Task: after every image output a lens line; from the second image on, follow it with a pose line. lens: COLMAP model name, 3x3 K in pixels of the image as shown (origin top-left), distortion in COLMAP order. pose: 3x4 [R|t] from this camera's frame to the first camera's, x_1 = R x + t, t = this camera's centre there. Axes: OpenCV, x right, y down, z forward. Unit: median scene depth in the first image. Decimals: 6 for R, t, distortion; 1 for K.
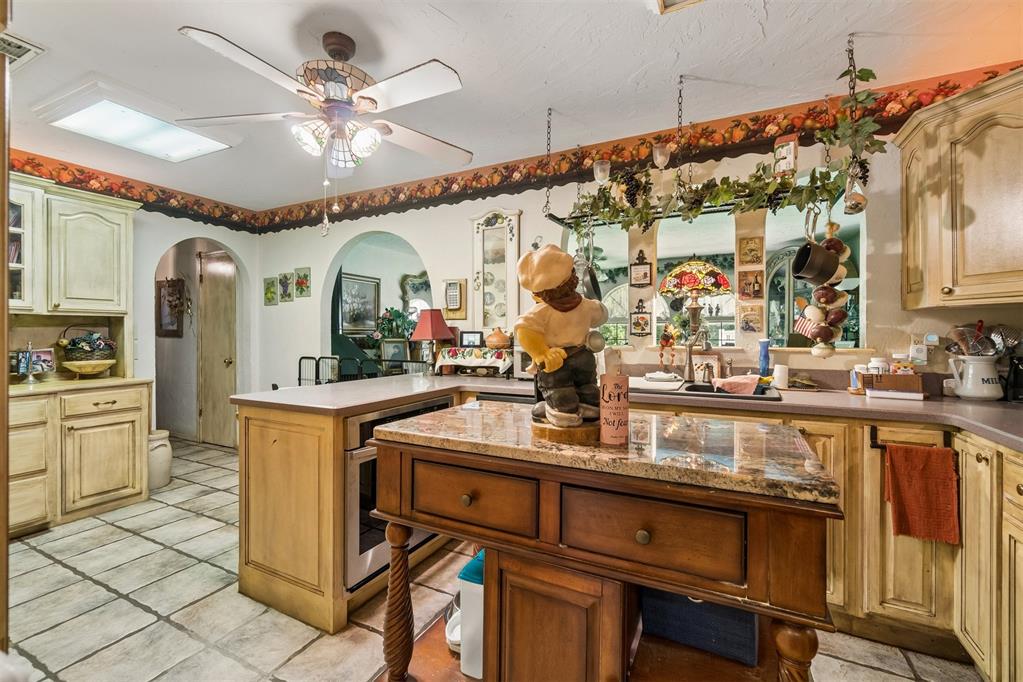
lens RADIAL K [[441.6, 0, 513.4], [0, 441.6, 337.5], [0, 0, 1]] dist [0.000148, -0.000270]
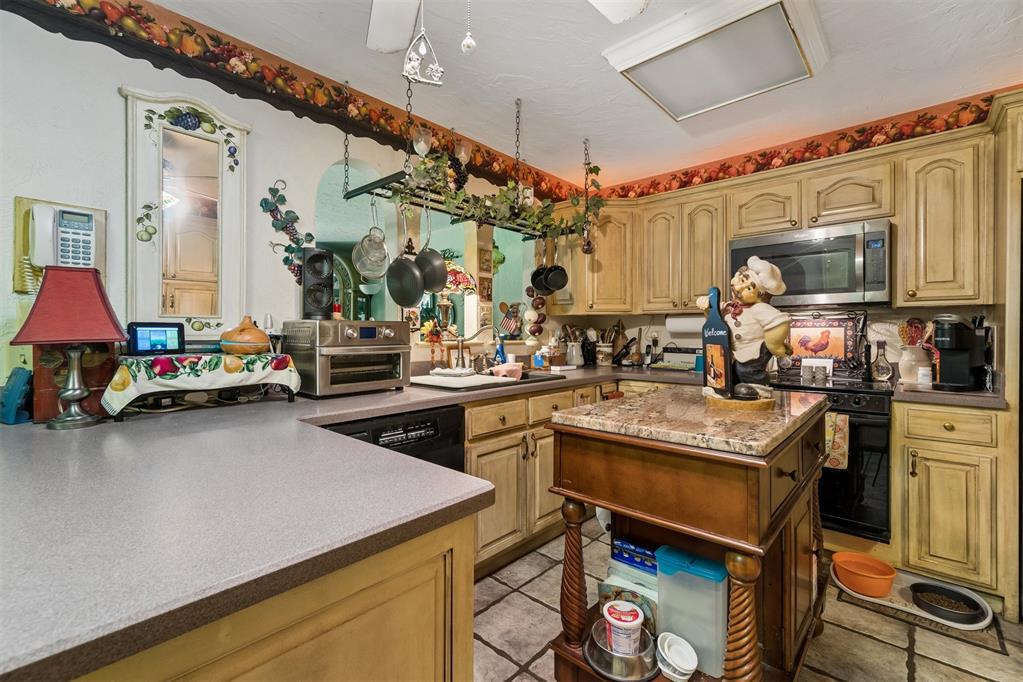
lens RADIAL K [[441.6, 0, 511.4], [0, 441.6, 334.6], [0, 0, 1]] dist [0.000148, -0.000270]
pose [[0.267146, -0.004487, 0.963646, -0.483501], [0.008134, 0.999964, 0.002401, 0.001790], [-0.963622, 0.007197, 0.267173, 0.492841]]
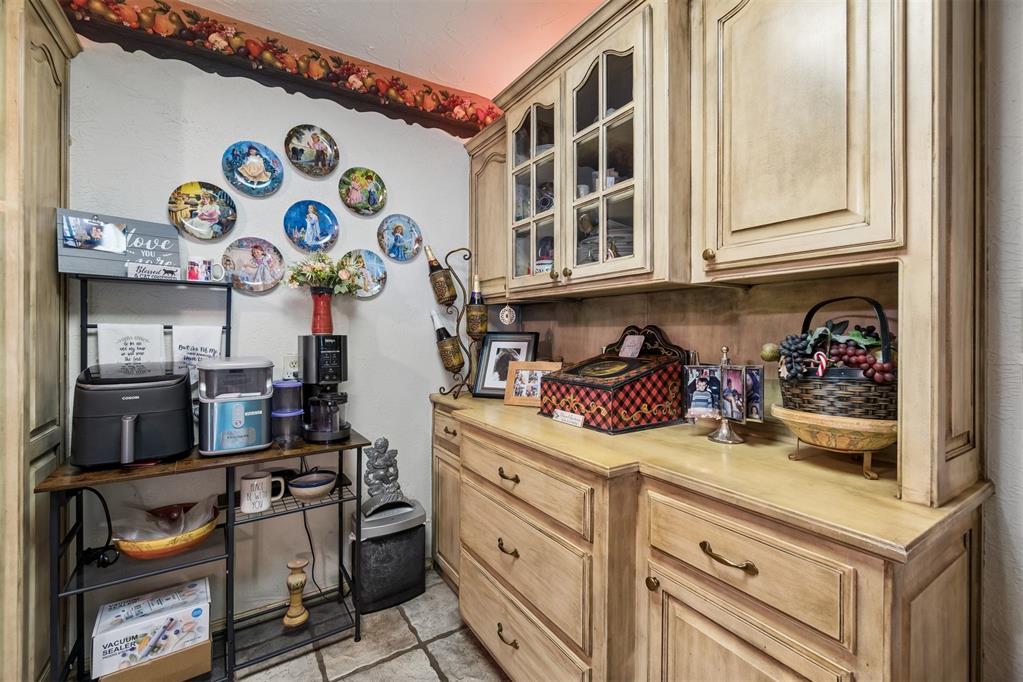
lens RADIAL K [[441.6, 0, 515.8], [0, 441.6, 334.6], [0, 0, 1]] dist [0.000148, -0.000270]
pose [[0.506052, -0.006766, 0.862476, -0.446190], [0.000040, 0.999969, 0.007821, 0.001673], [-0.862503, -0.003923, 0.506037, 0.474081]]
